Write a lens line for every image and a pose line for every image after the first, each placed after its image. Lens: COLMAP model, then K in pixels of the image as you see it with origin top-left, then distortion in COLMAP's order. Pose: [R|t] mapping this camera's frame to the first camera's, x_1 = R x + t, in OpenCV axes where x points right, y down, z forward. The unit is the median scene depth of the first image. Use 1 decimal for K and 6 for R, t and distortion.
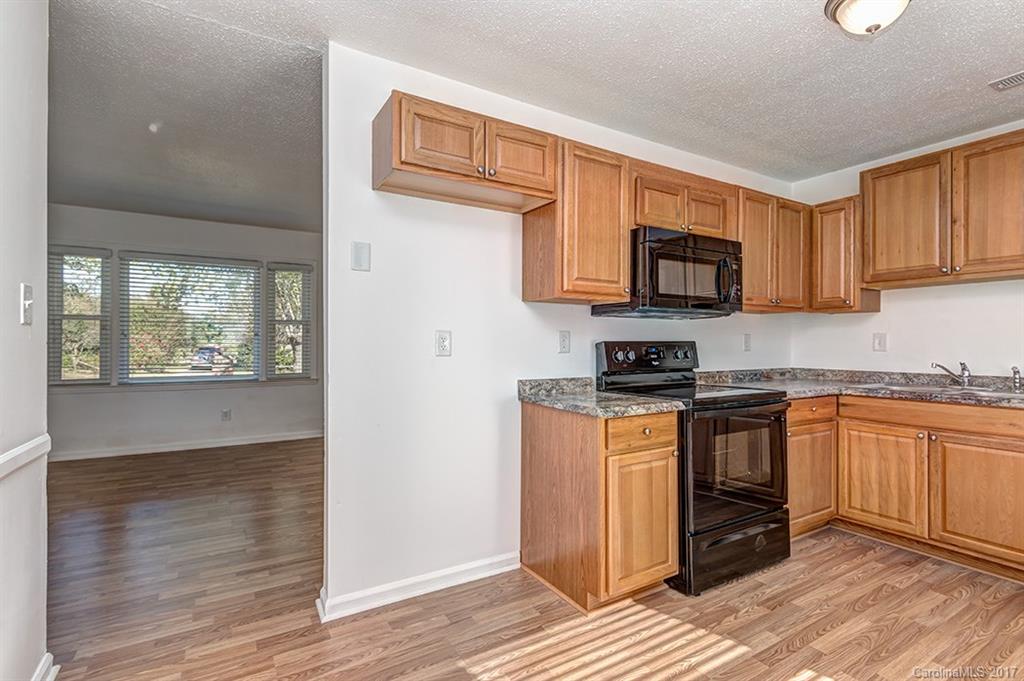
lens RADIAL K [[469.2, 0, 503.2], [0, 469.2, 340.6], [0, 0, 1]] dist [0.003634, 0.000569]
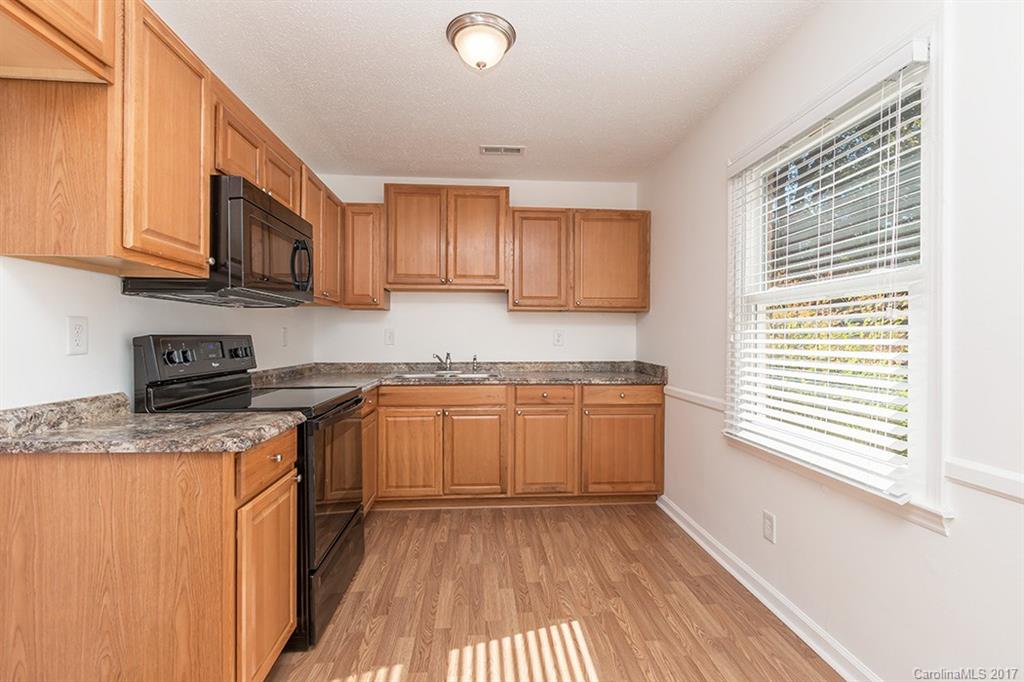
lens RADIAL K [[488.6, 0, 501.5], [0, 488.6, 338.4], [0, 0, 1]] dist [0.000601, 0.000052]
pose [[0.448620, -0.001328, 0.893722, -0.170094], [-0.004691, 0.999982, 0.003840, 0.001345], [-0.893710, -0.005915, 0.448605, 0.266581]]
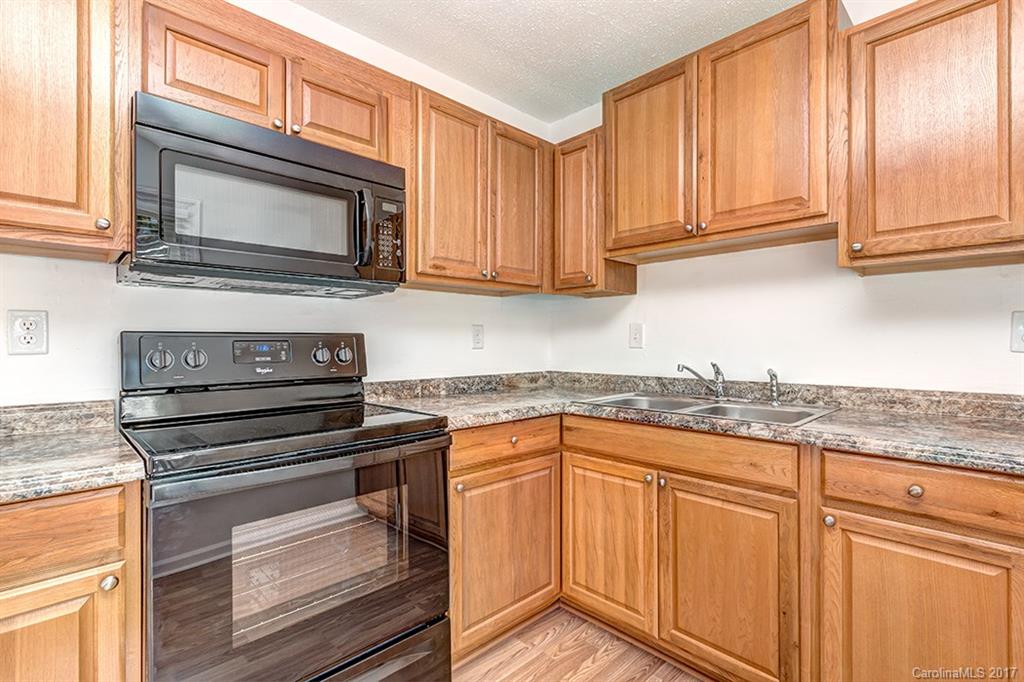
lens RADIAL K [[473.5, 0, 510.3], [0, 473.5, 341.0], [0, 0, 1]] dist [0.003841, 0.000086]
pose [[0.970775, -0.001592, 0.239988, 0.516065], [0.001284, 0.999998, 0.001443, 0.012144], [-0.239990, -0.001093, 0.970775, 0.392709]]
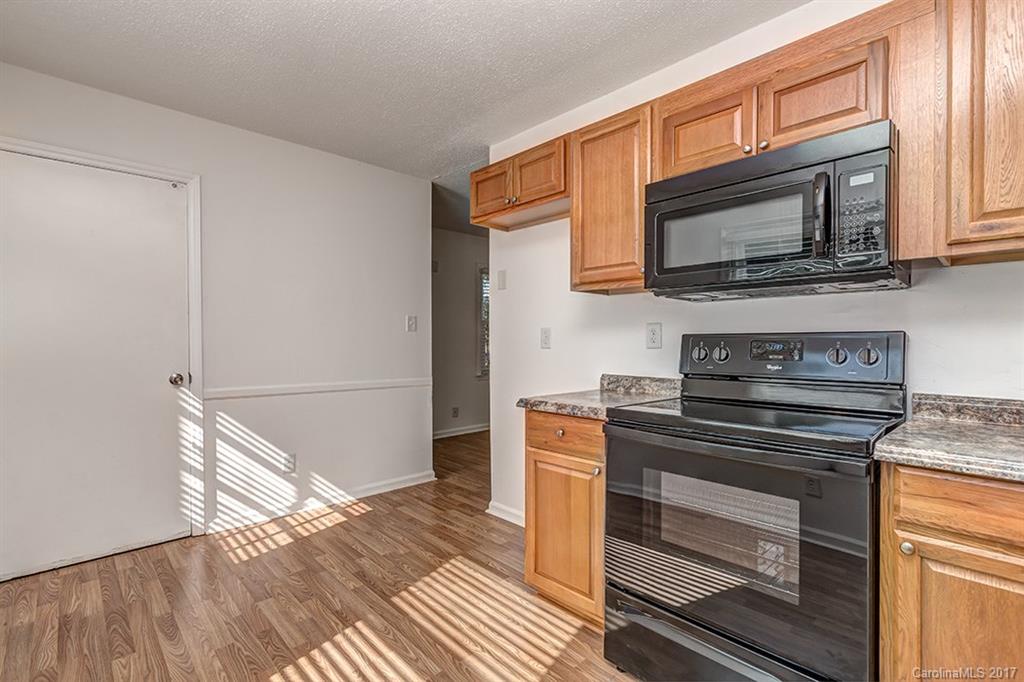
lens RADIAL K [[473.5, 0, 510.3], [0, 473.5, 341.0], [0, 0, 1]] dist [0.003841, 0.000086]
pose [[0.225142, -0.000900, -0.974326, 0.911001], [0.004986, 0.999988, 0.000229, 0.011159], [0.974313, -0.004910, 0.225143, 0.539151]]
